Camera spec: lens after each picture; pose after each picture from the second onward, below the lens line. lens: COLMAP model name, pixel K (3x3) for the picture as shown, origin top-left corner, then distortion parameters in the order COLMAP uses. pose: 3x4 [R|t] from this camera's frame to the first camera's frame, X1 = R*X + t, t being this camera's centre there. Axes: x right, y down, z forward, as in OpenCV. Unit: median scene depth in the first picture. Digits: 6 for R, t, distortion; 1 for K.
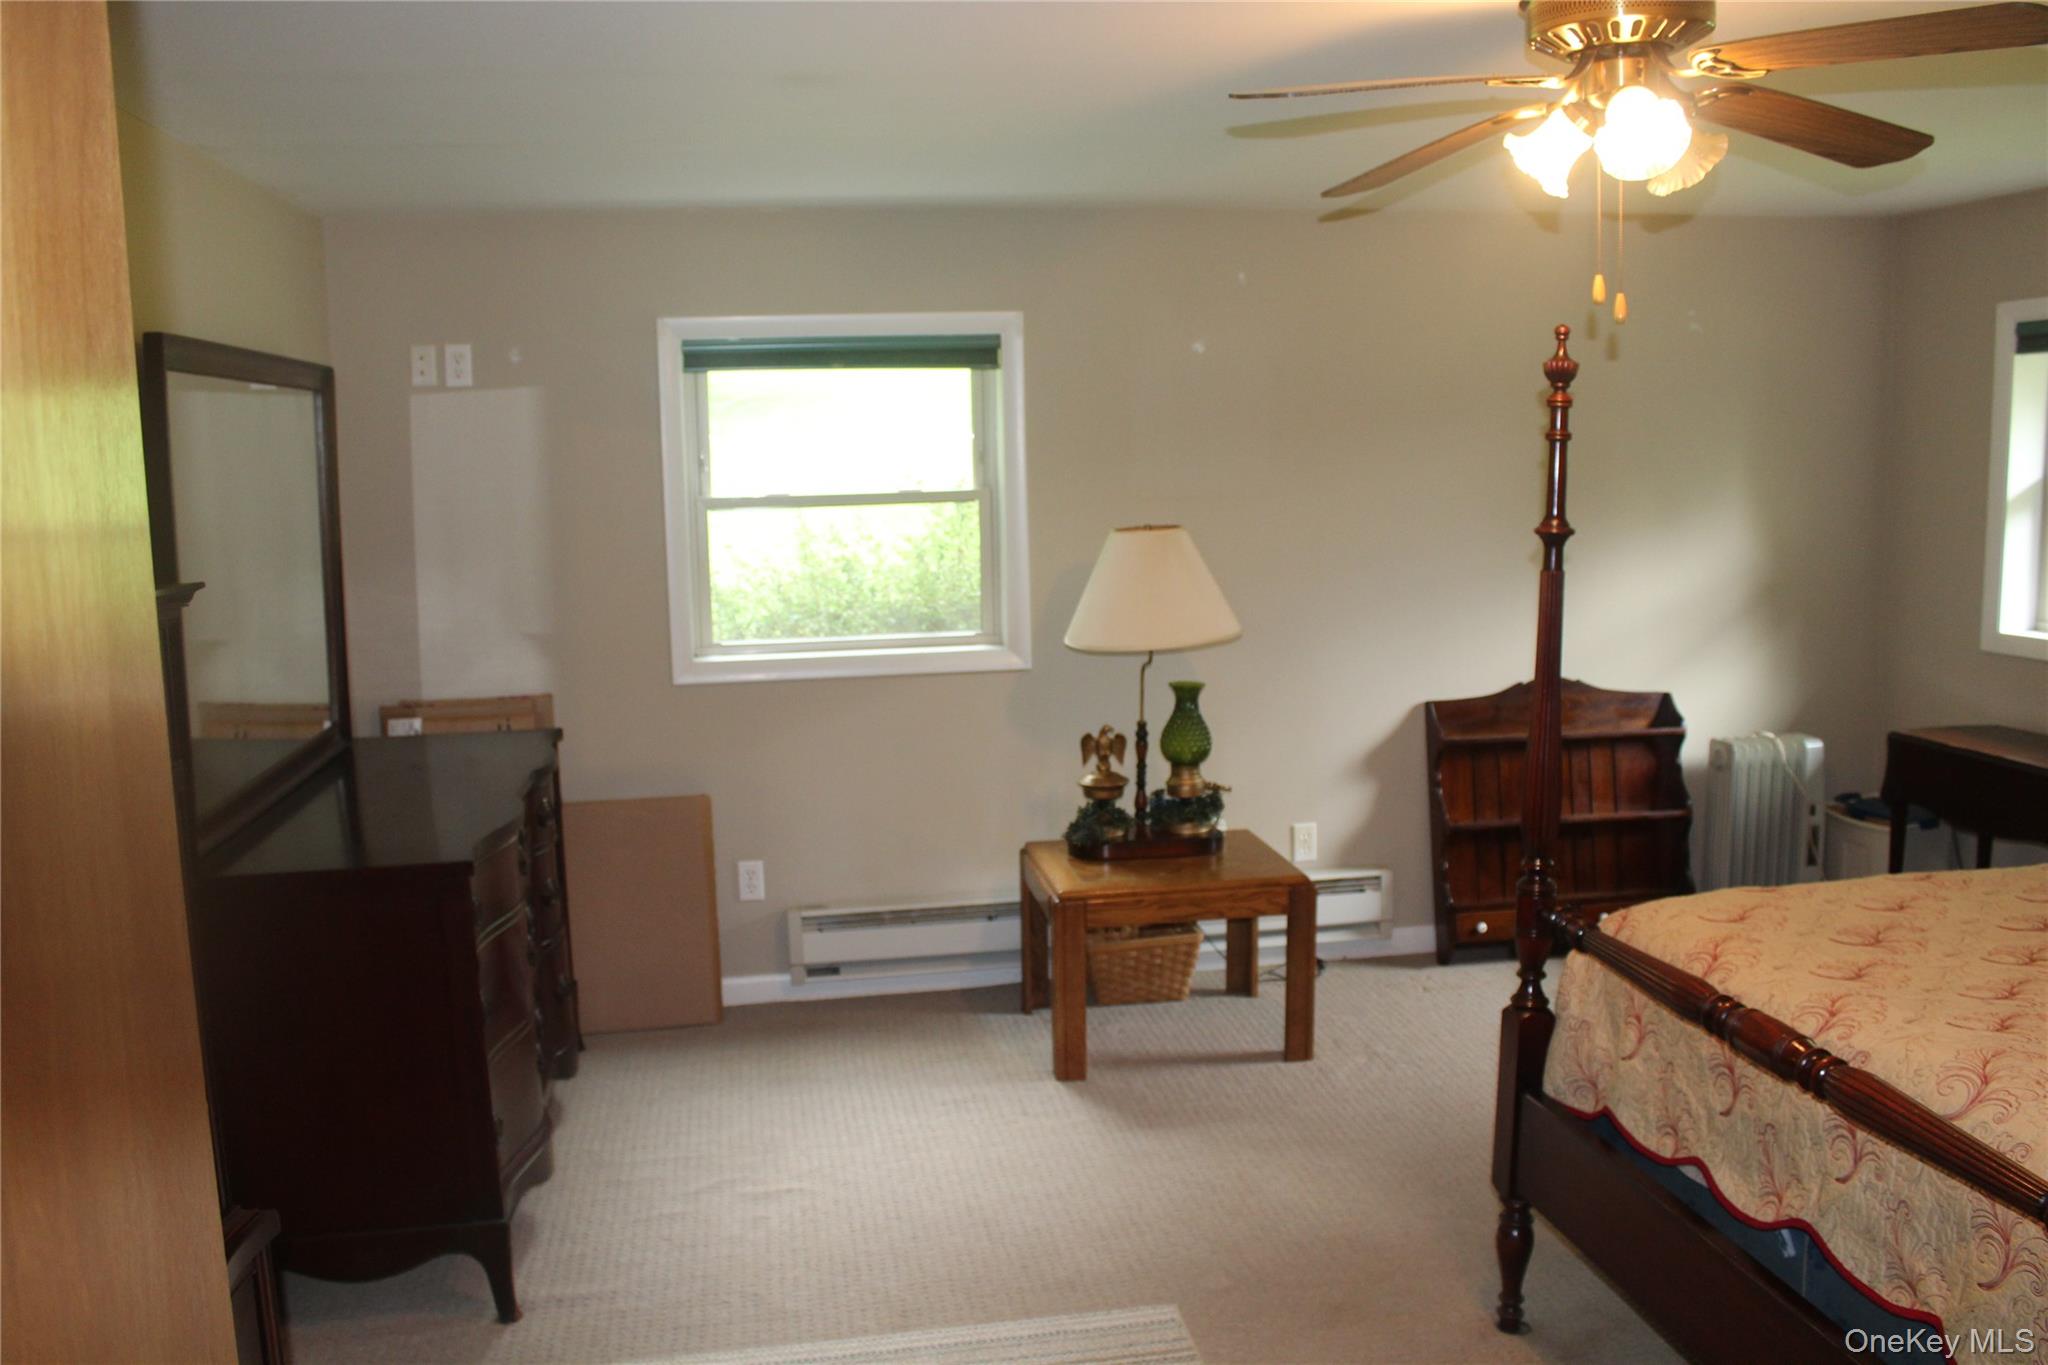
lens RADIAL K [[1699.8, 0, 1023.8], [0, 1699.8, 699.4], [0, 0, 1]] dist [-0.160005, 0.139196]
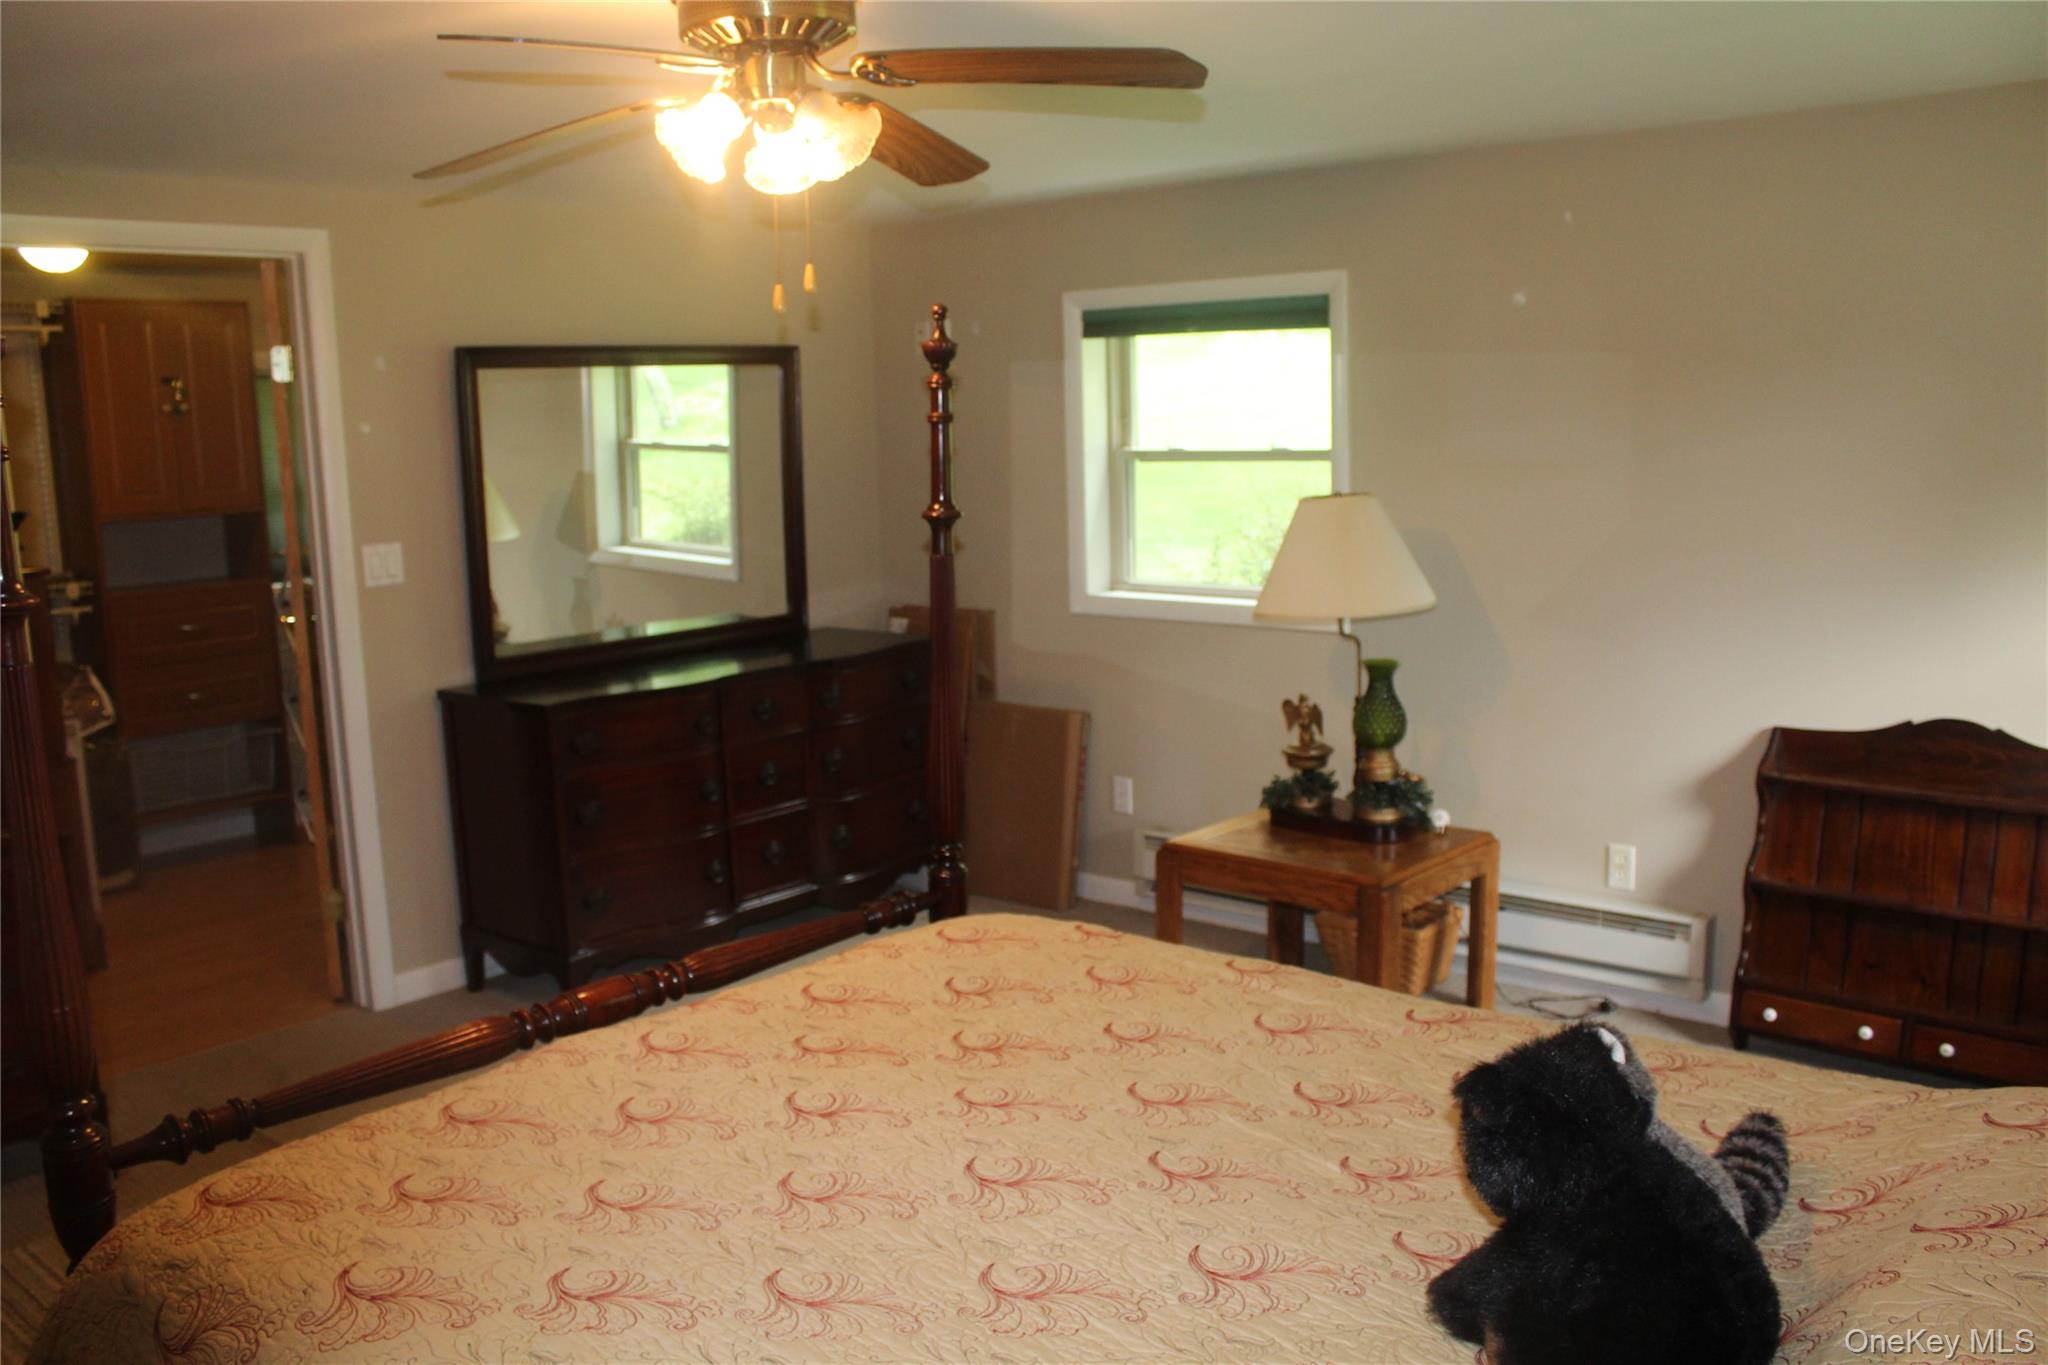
lens RADIAL K [[1699.8, 0, 1023.8], [0, 1699.8, 699.4], [0, 0, 1]] dist [-0.160005, 0.139196]
pose [[0.630133, 0.132494, -0.765100, 0.835643], [-0.099029, 0.991001, 0.090053, -0.064114], [0.770146, 0.019021, 0.637584, 0.296476]]
